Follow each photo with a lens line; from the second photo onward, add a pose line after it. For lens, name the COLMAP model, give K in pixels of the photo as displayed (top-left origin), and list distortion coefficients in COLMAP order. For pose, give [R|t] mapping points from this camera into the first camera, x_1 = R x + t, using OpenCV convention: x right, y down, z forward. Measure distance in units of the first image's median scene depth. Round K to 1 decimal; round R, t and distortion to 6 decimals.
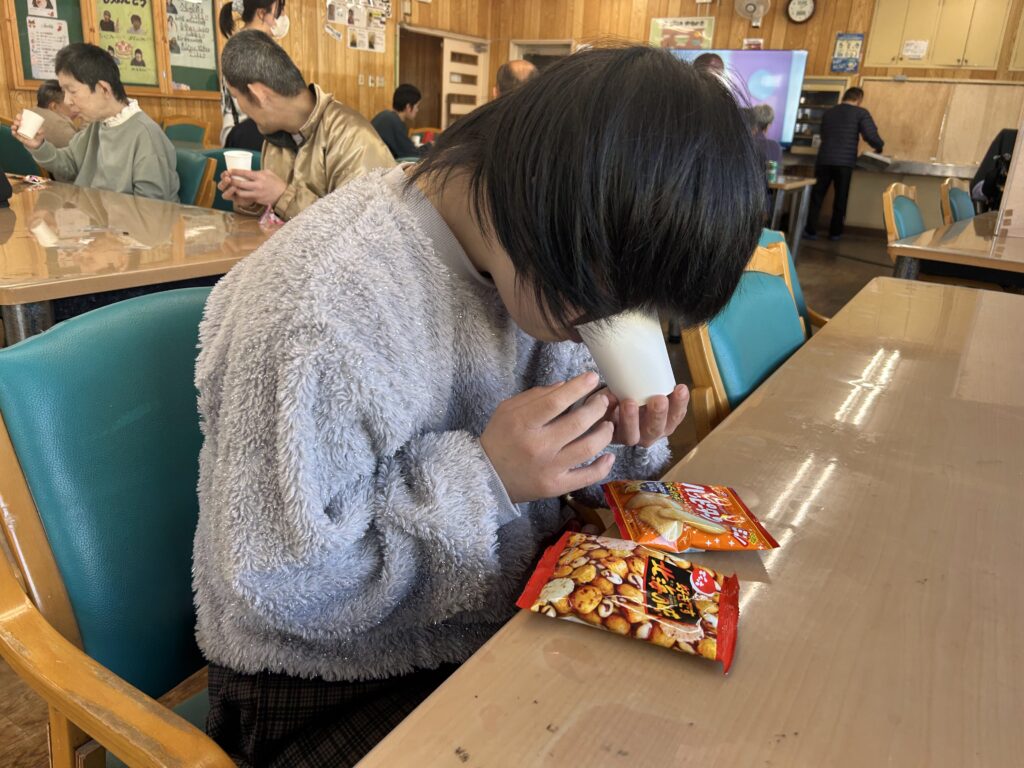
lens RADIAL K [[773.9, 0, 501.3], [0, 773.9, 369.7], [0, 0, 1]] dist [0.062946, -0.054426]
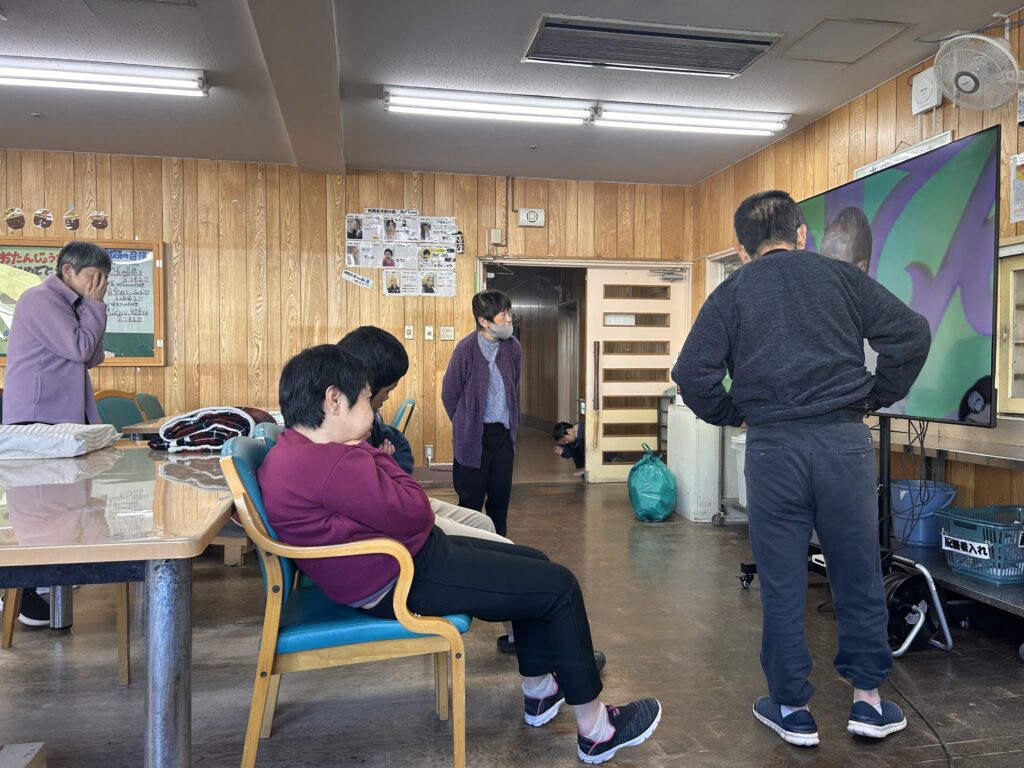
lens RADIAL K [[773.6, 0, 512.0], [0, 773.6, 384.0], [0, 0, 1]] dist [0.089093, -0.089491]
pose [[0.687975, -0.038490, -0.724713, 0.431856], [-0.194740, 0.952179, -0.235439, -0.166170], [0.699119, 0.303107, 0.647580, 0.599235]]
